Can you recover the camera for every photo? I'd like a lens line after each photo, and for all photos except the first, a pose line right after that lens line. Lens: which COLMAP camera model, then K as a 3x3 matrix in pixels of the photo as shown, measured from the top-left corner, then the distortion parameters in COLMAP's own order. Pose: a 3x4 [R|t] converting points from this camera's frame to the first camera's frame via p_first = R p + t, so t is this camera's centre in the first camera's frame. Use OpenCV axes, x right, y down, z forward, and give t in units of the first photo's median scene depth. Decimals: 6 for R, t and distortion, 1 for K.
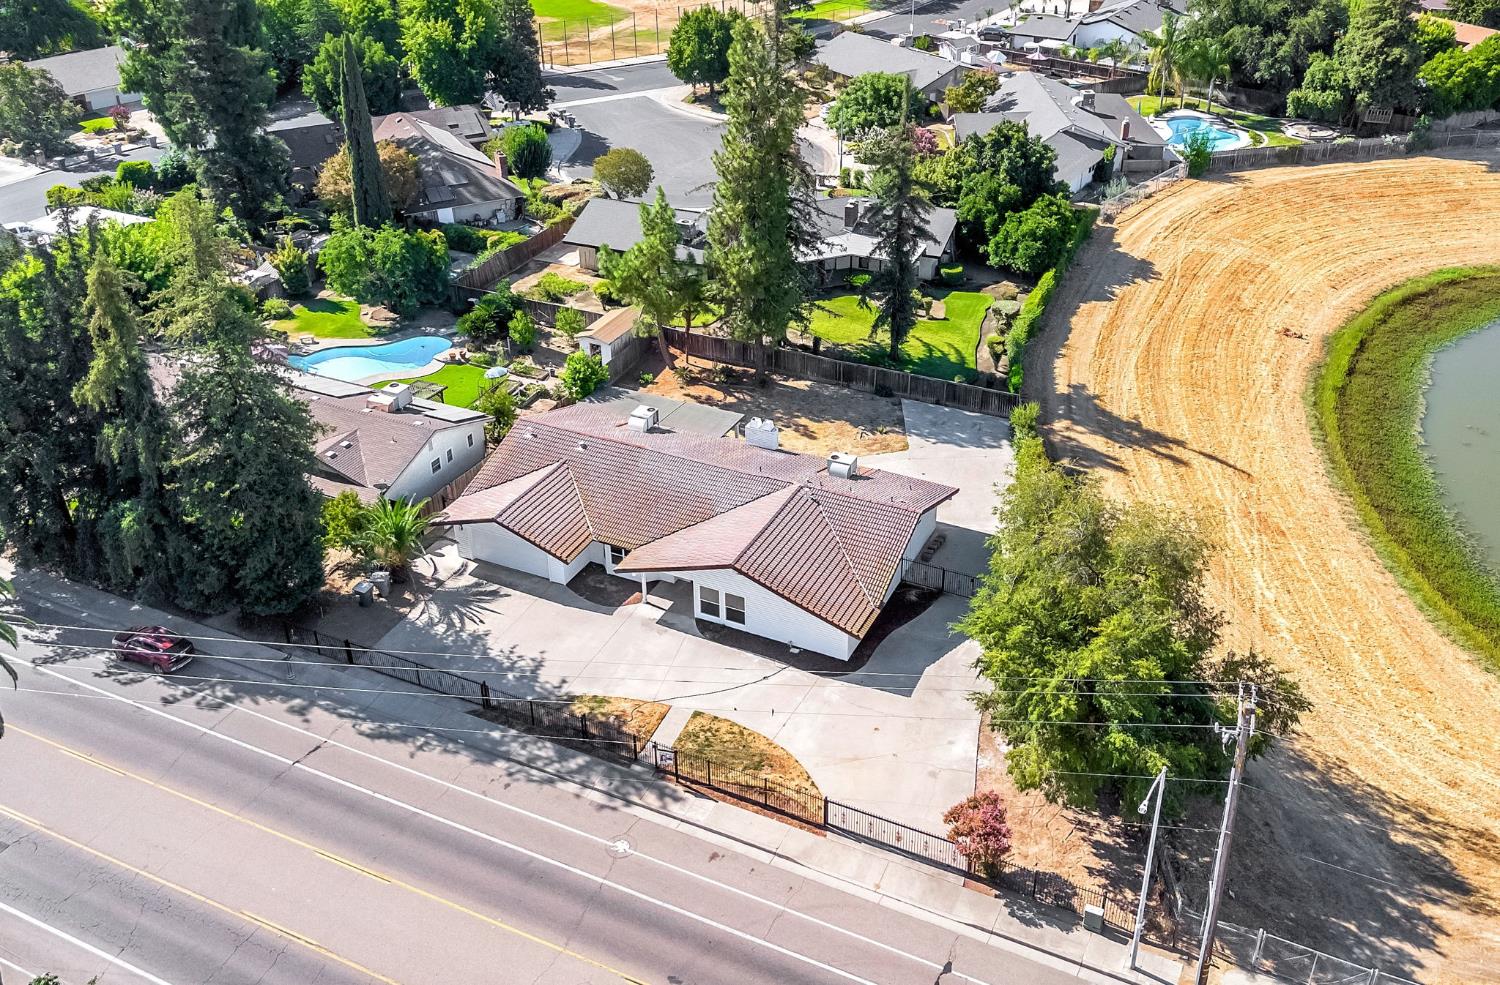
lens RADIAL K [[1420.2, 0, 759.5], [0, 1420.2, 445.5], [0, 0, 1]] dist [0.039395, 0.000000]
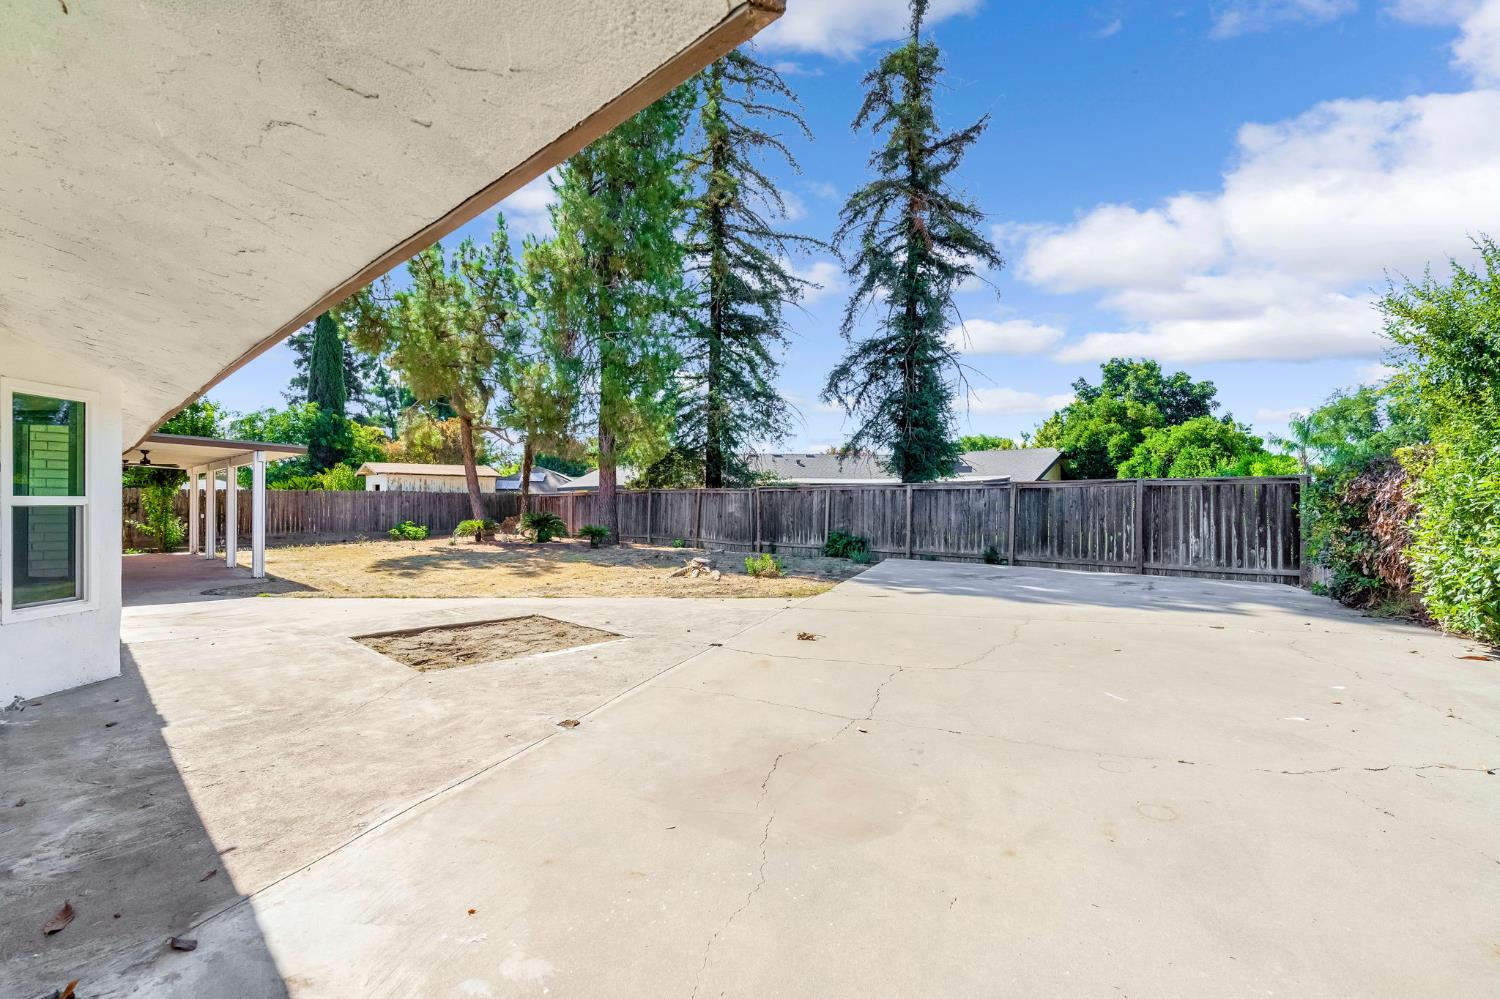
lens RADIAL K [[685.5, 0, 755.8], [0, 685.5, 497.7], [0, 0, 1]] dist [-0.005924, 0.002196]
pose [[0.951607, 0.020770, -0.306615, 0.121732], [-0.172553, 0.861710, -0.477160, 0.042730], [0.254303, 0.506976, 0.823593, 0.844587]]
